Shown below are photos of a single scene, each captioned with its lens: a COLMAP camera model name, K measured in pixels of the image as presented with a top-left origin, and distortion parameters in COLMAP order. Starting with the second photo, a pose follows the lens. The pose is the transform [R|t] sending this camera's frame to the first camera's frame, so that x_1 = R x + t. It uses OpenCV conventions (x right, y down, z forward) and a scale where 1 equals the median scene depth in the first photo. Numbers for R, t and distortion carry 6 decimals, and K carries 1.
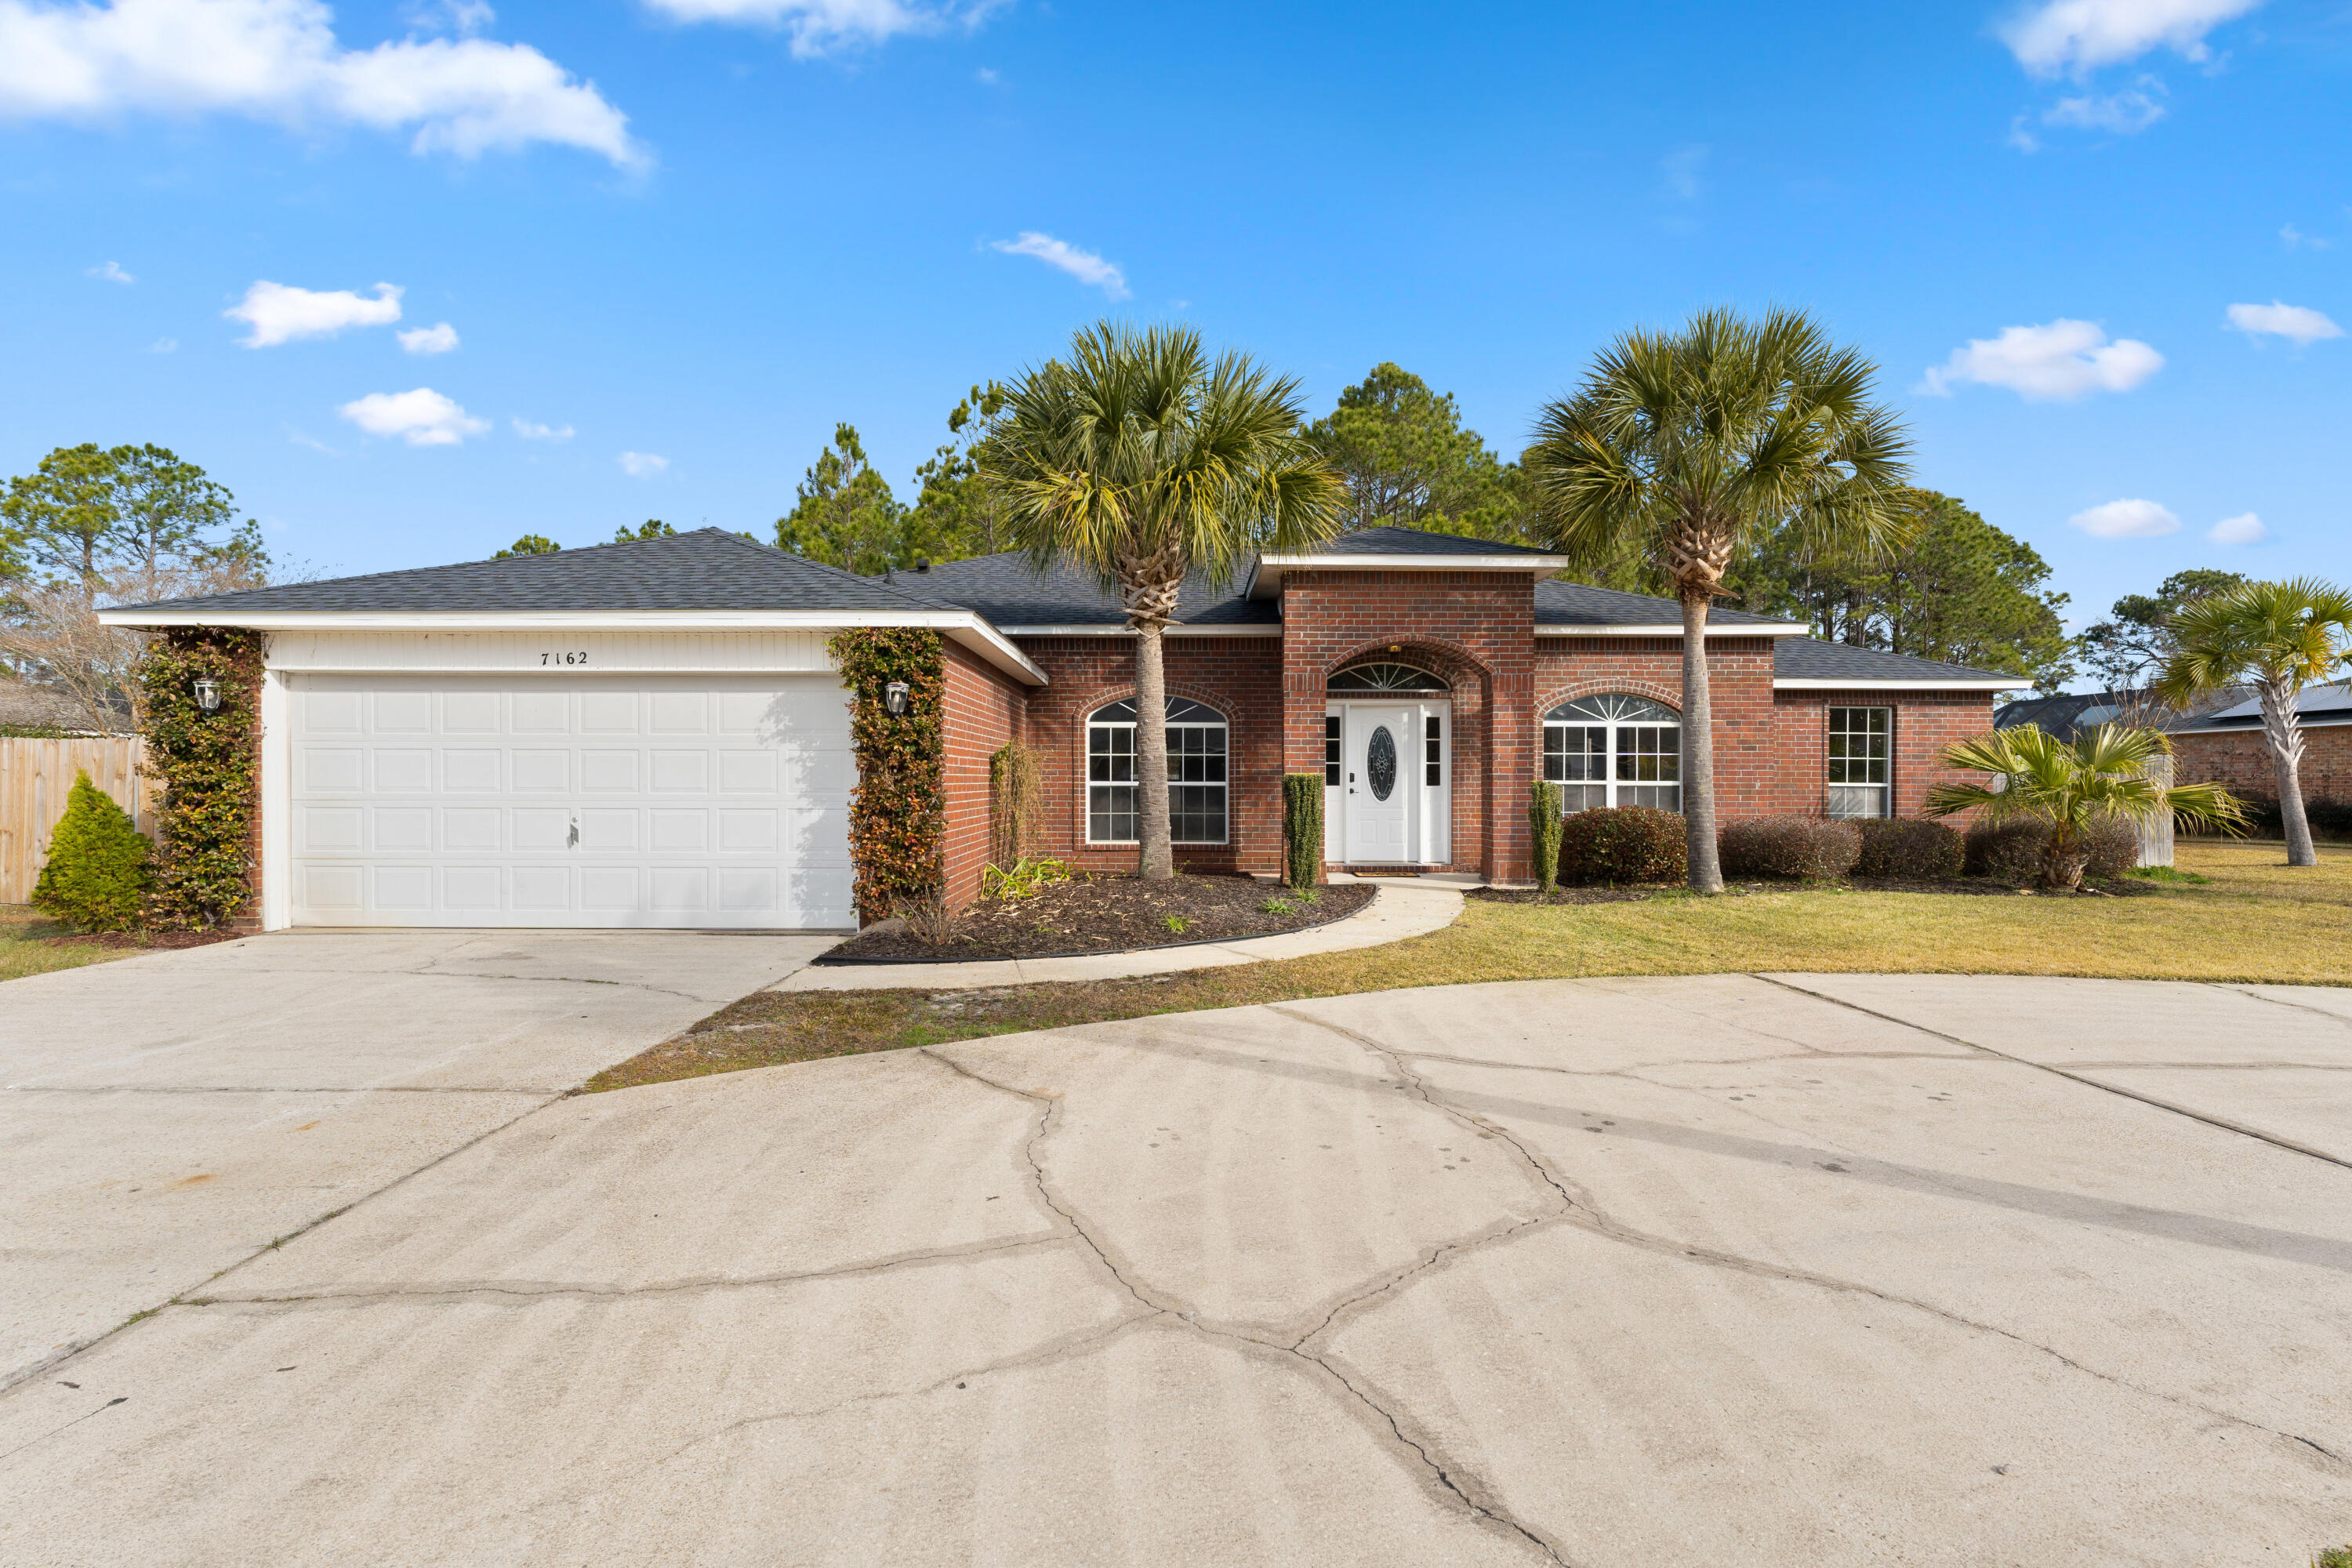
lens RADIAL K [[1112.1, 0, 1174.5], [0, 1112.1, 781.0], [0, 0, 1]] dist [-0.003938, -0.000019]
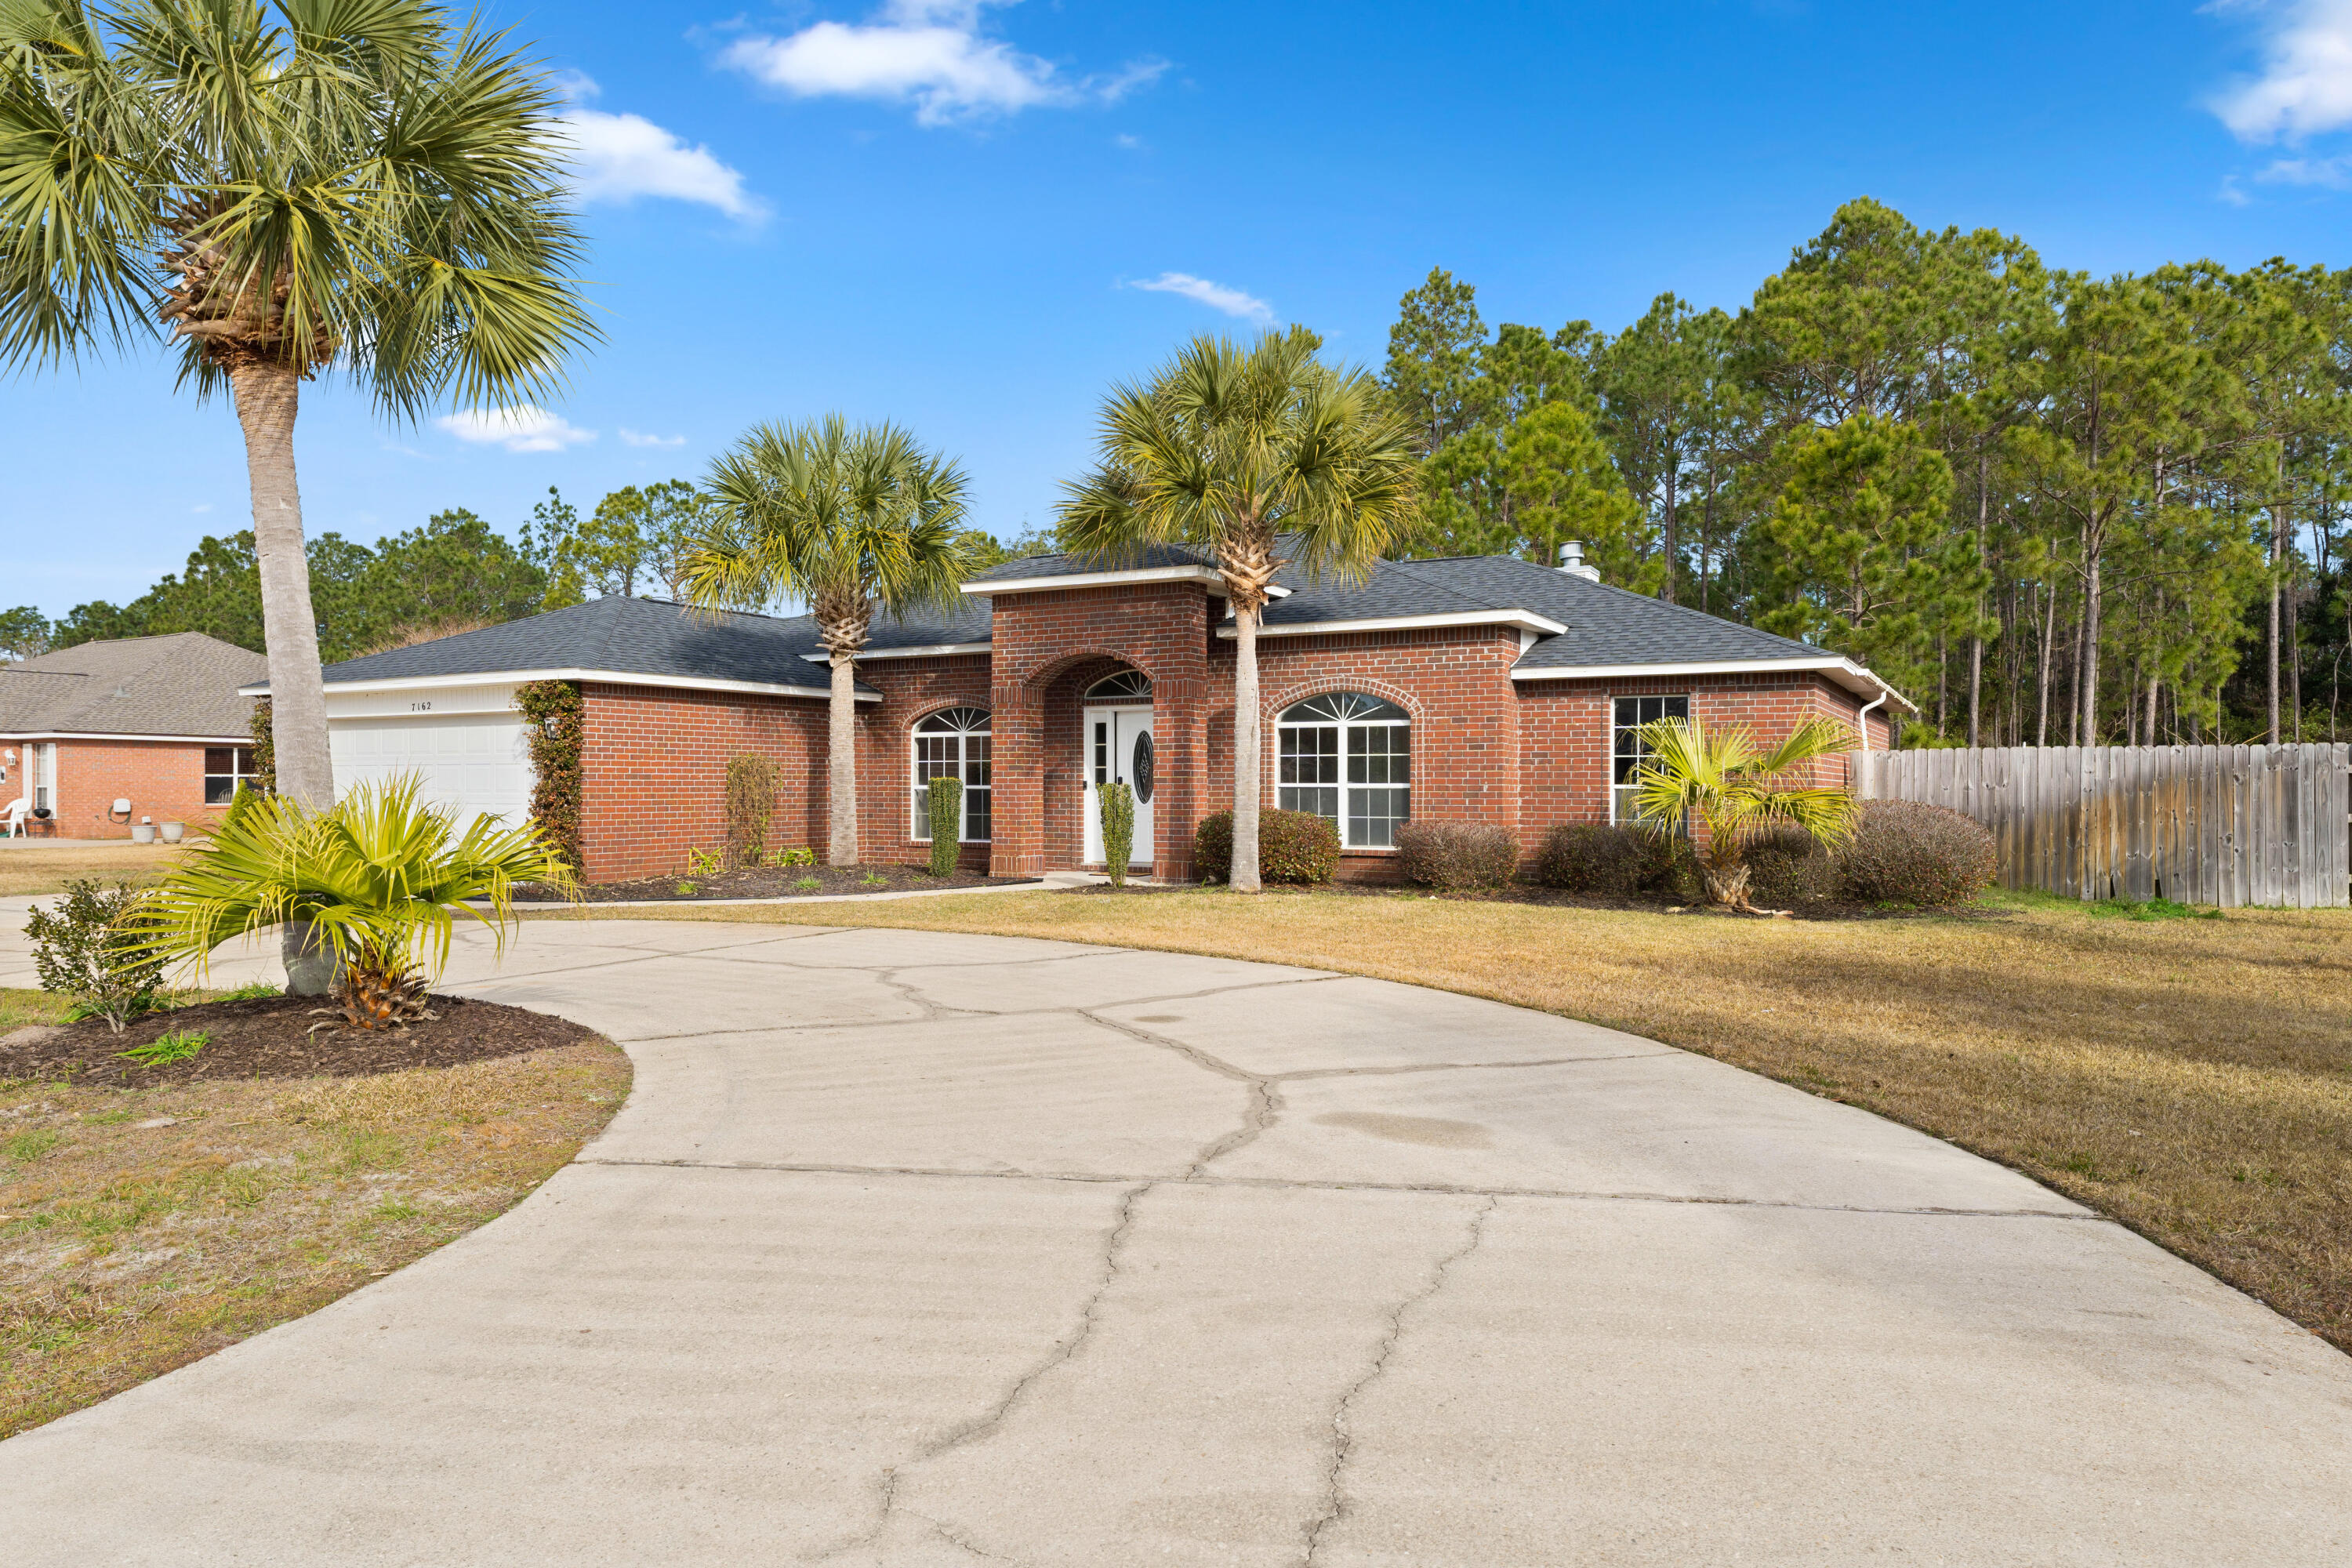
lens RADIAL K [[1482.0, 0, 1176.6], [0, 1482.0, 788.6], [0, 0, 1]] dist [0.003989, 0.000102]
pose [[0.874575, -0.000741, -0.484889, 0.887612], [0.002418, 0.999993, 0.002833, 0.000586], [0.484883, -0.003650, 0.874571, -0.189060]]
